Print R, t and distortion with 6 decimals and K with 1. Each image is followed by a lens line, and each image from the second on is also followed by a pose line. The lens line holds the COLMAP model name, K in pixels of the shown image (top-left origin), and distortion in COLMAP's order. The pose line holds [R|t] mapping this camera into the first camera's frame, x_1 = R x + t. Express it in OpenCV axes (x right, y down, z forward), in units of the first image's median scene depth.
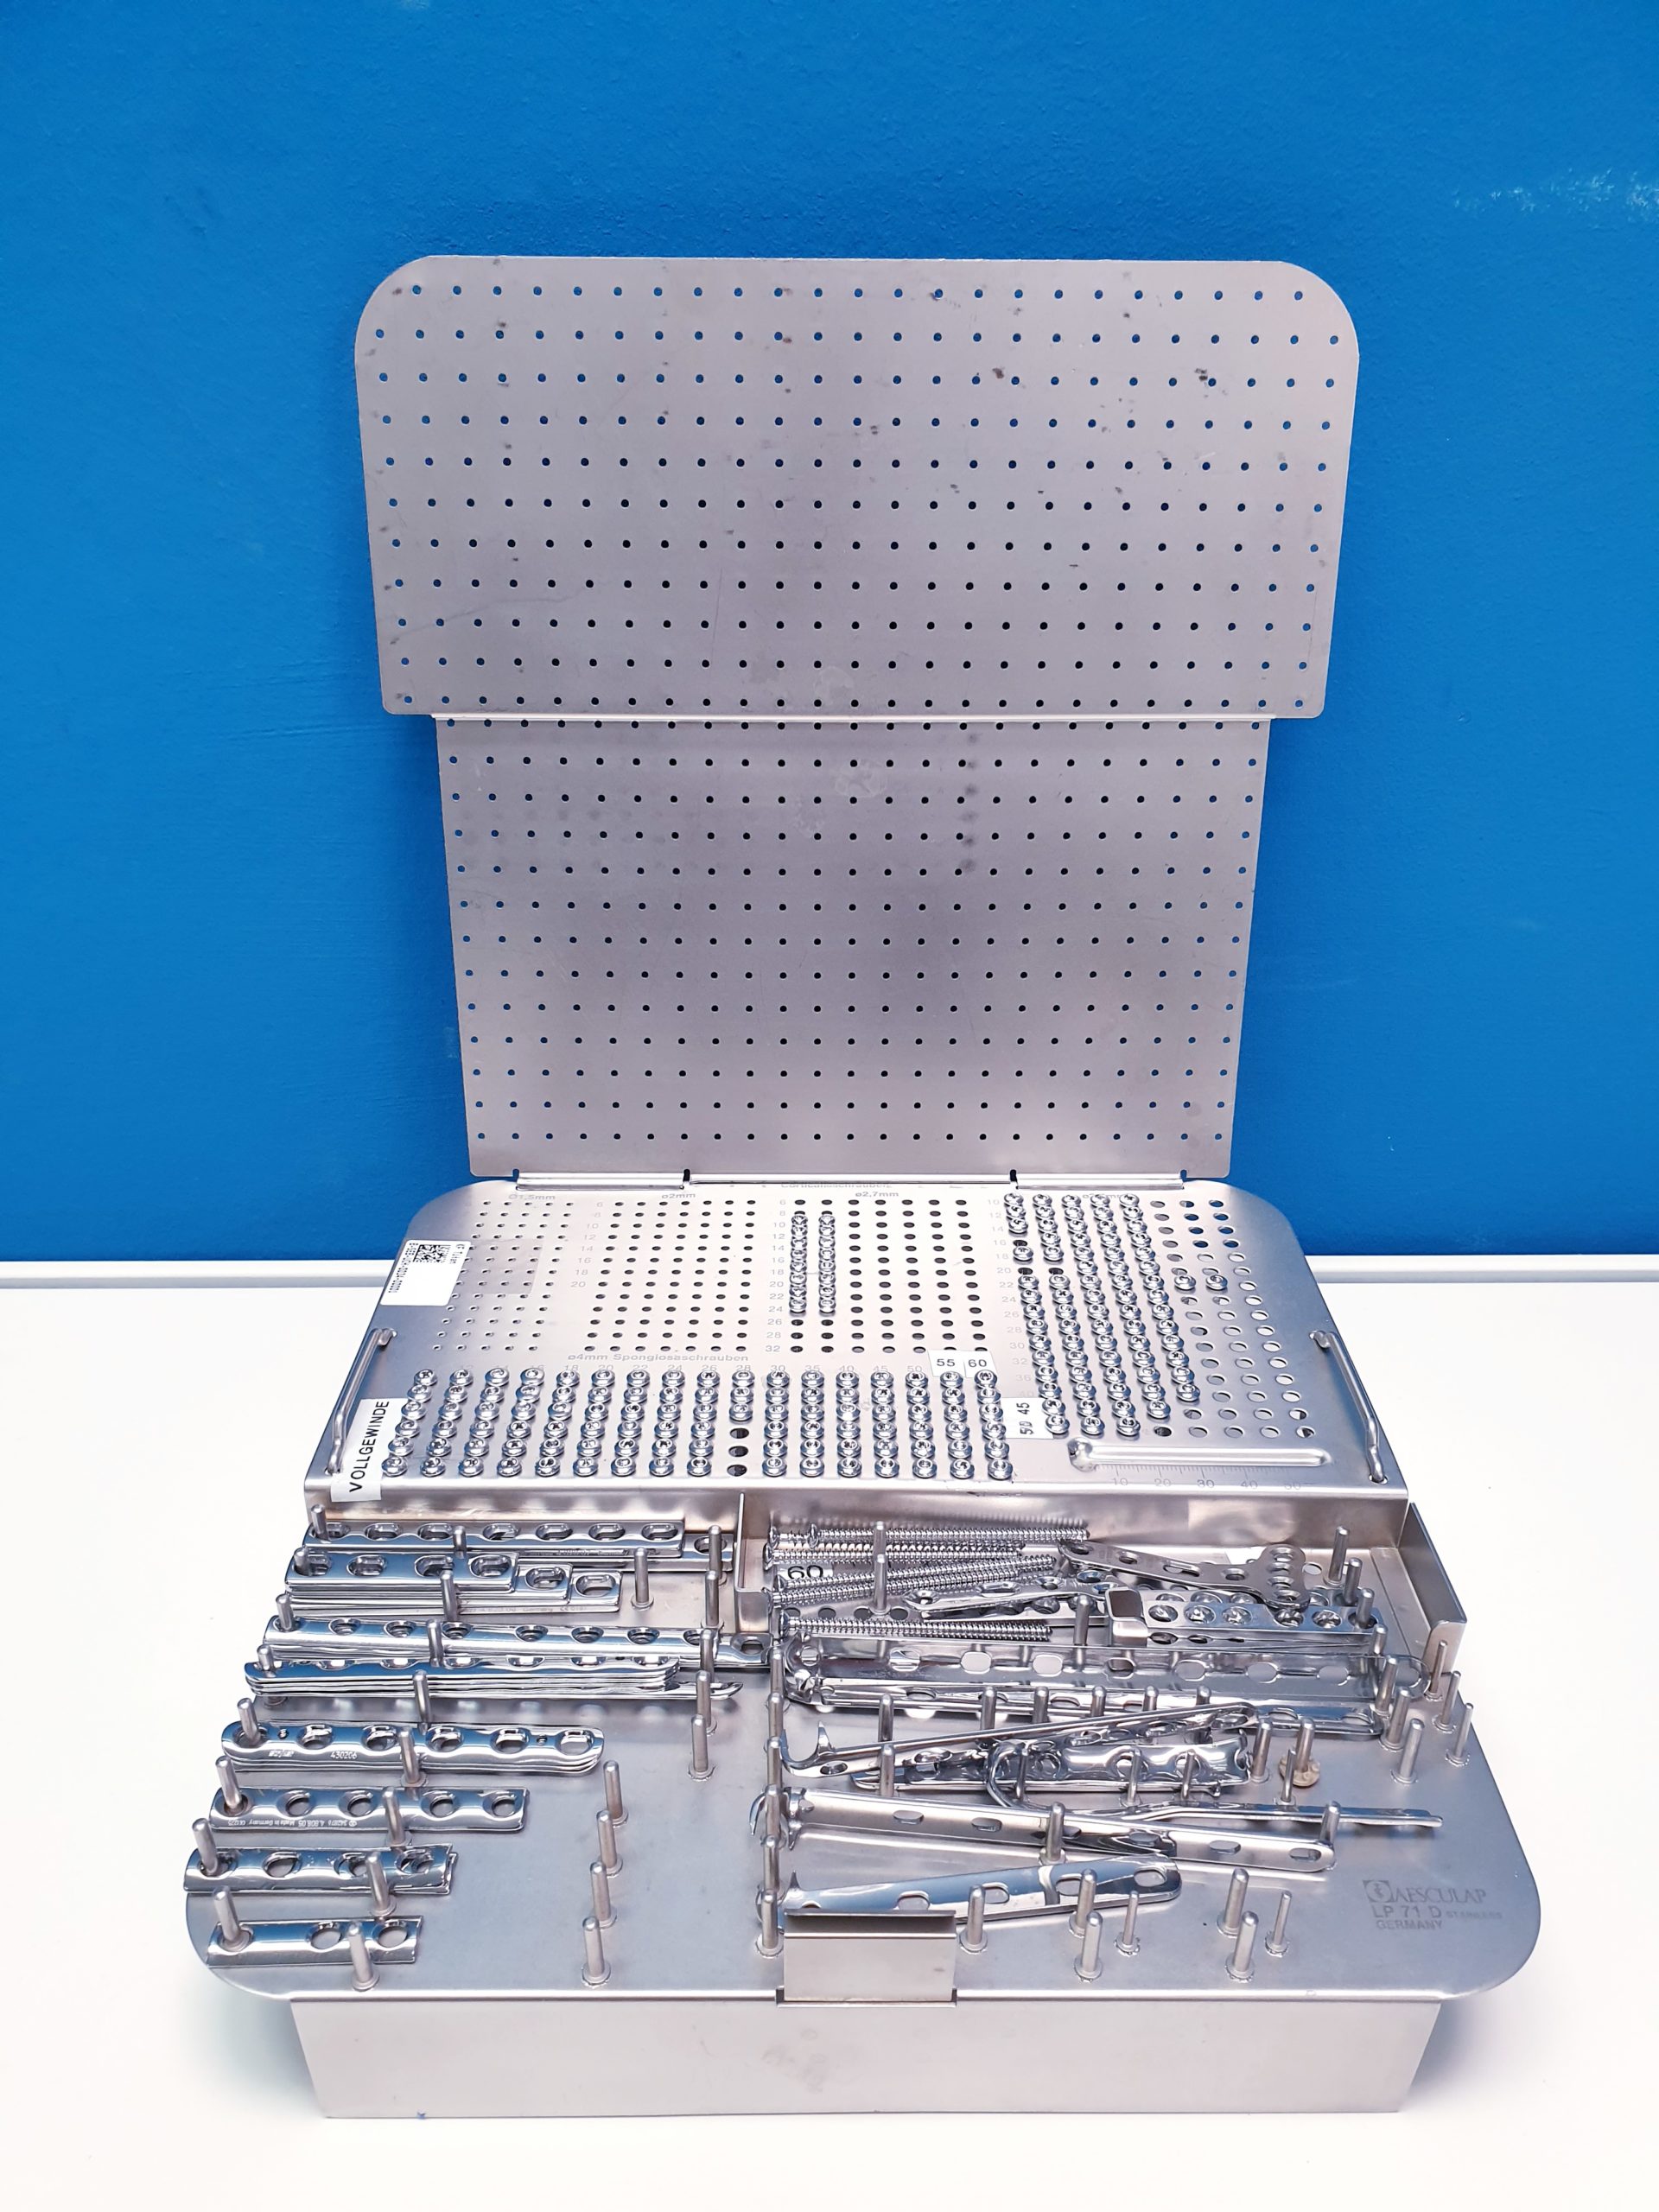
lens RADIAL K [[1621.8, 0, 829.5], [0, 1621.8, 1106.0], [0, 0, 1]] dist [0.086592, -0.290097]
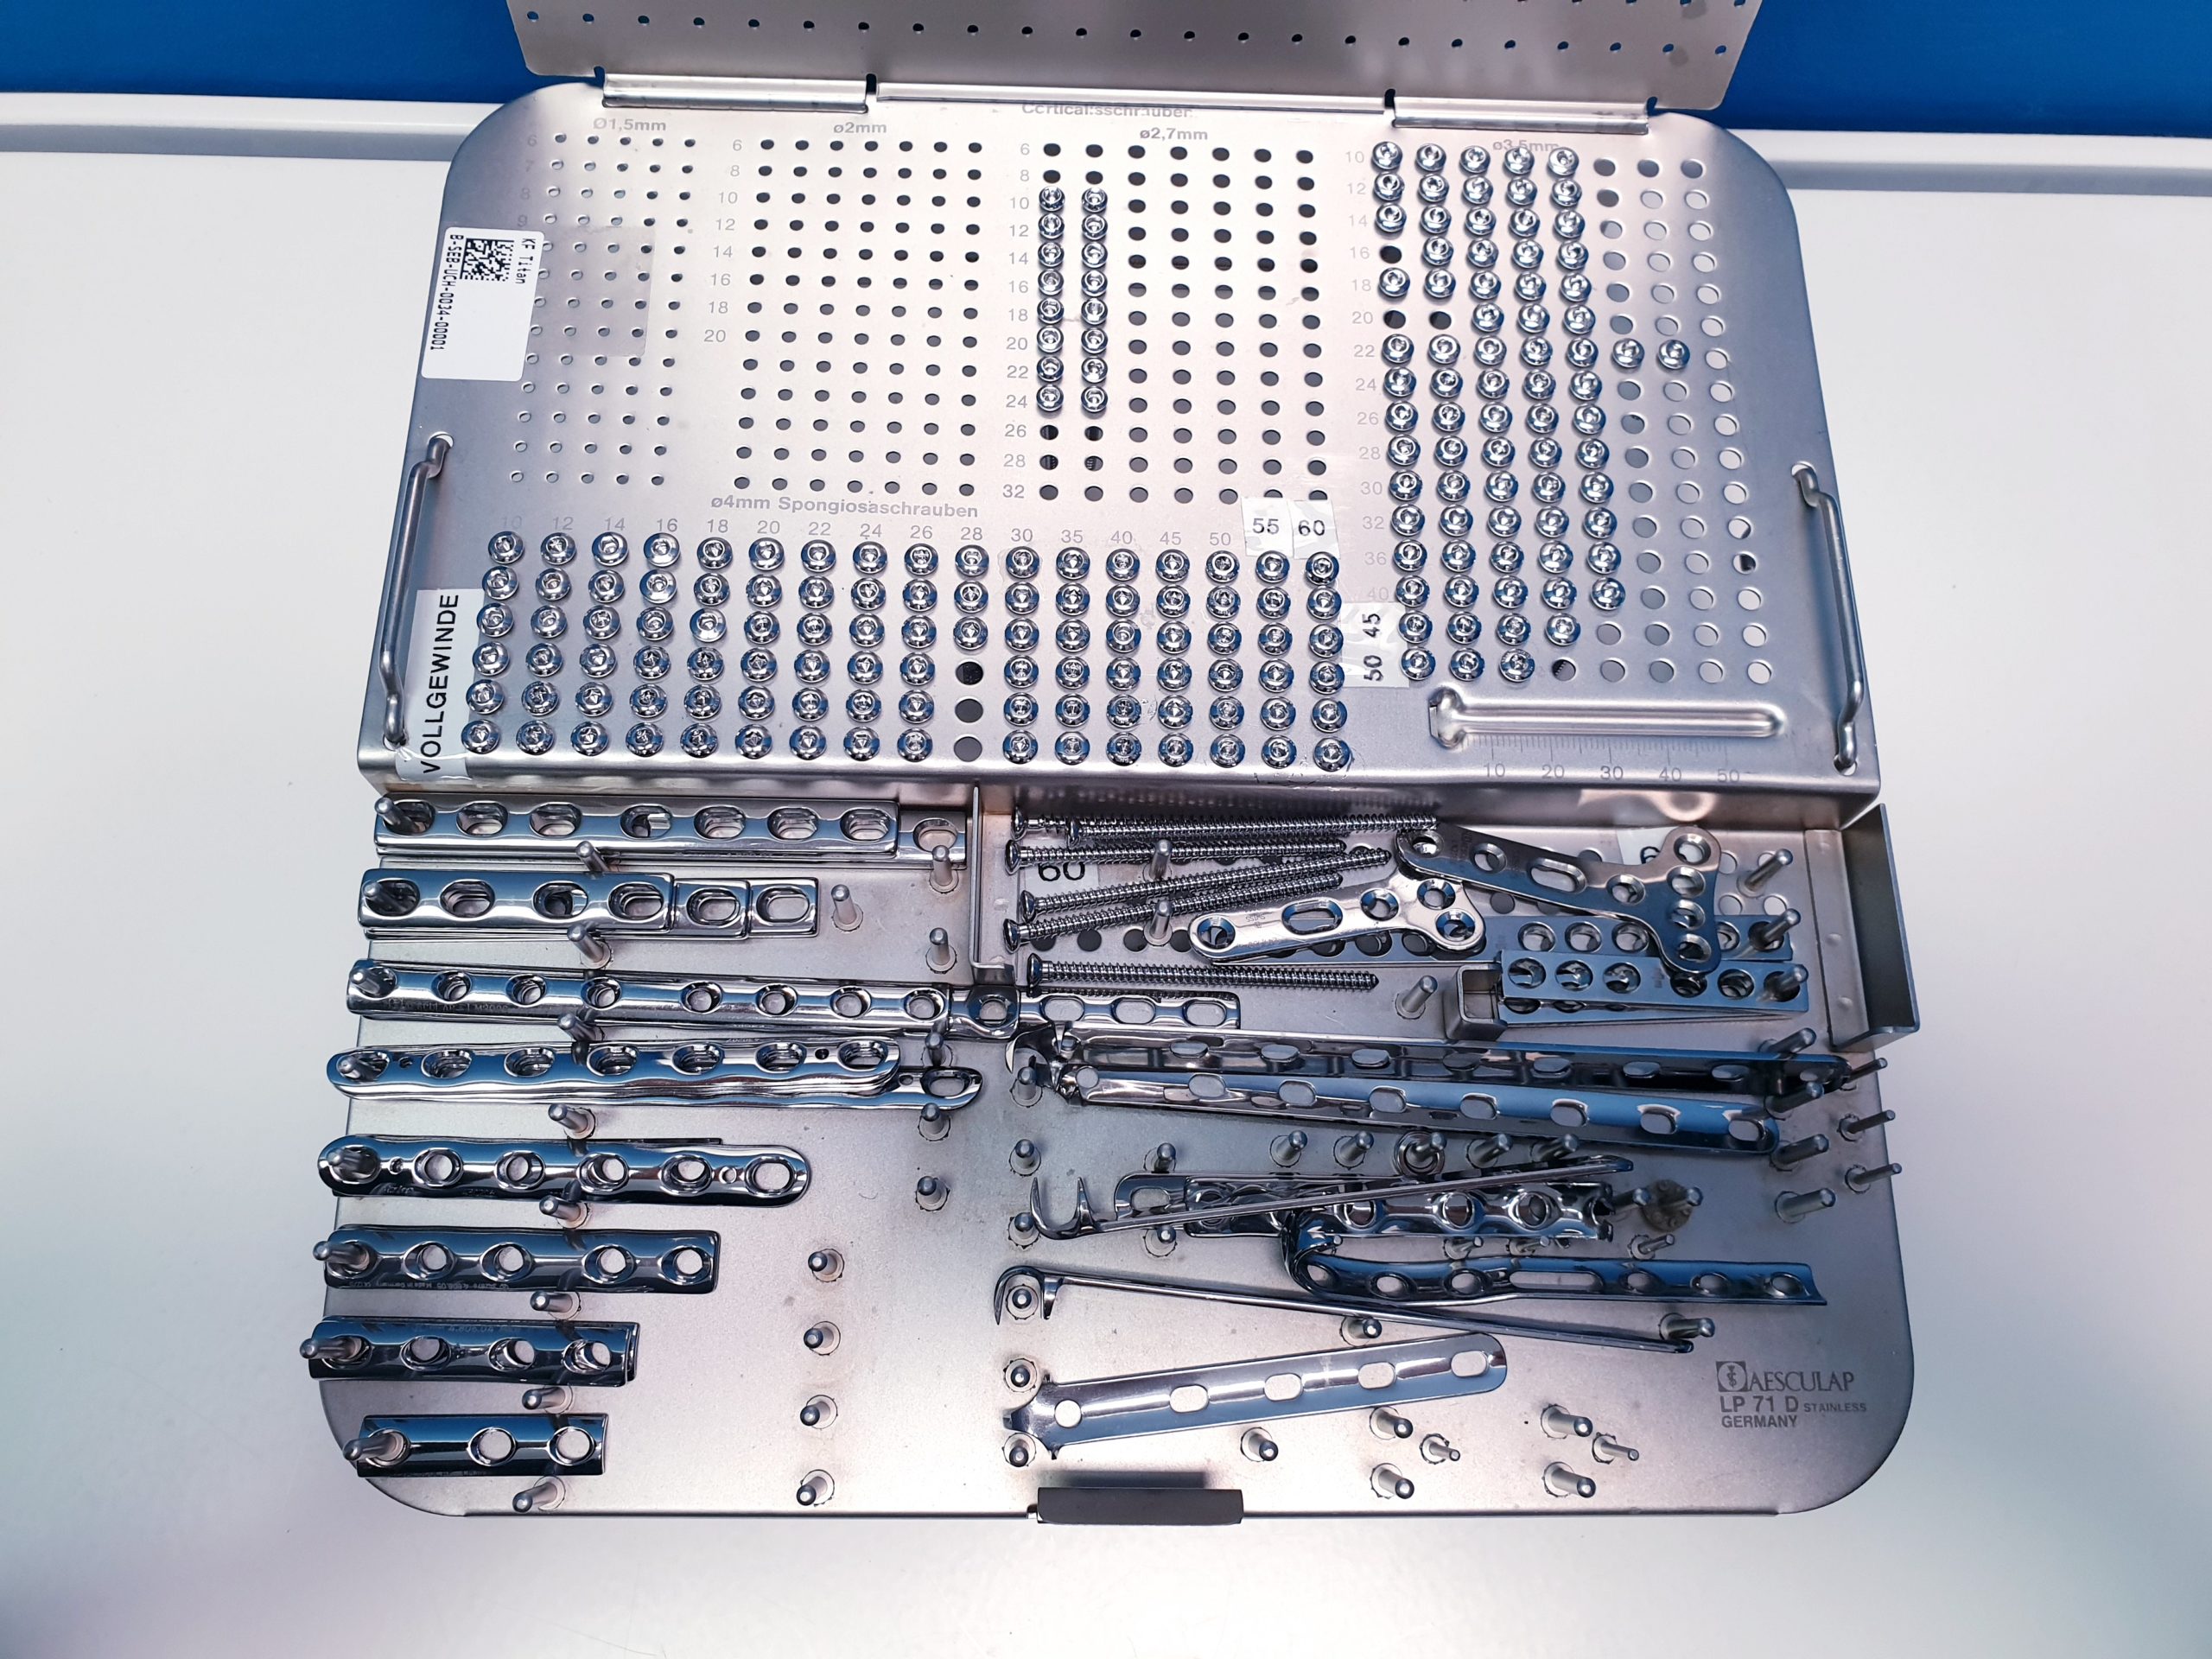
lens RADIAL K [[1621.8, 0, 1132.6], [0, 1621.8, 829.2], [0, 0, 1]] dist [0.086592, -0.290097]
pose [[0.999509, 0.007972, 0.030292, -0.004560], [-0.026648, 0.724731, 0.688516, -0.217616], [-0.016464, -0.688986, 0.724588, 0.404325]]
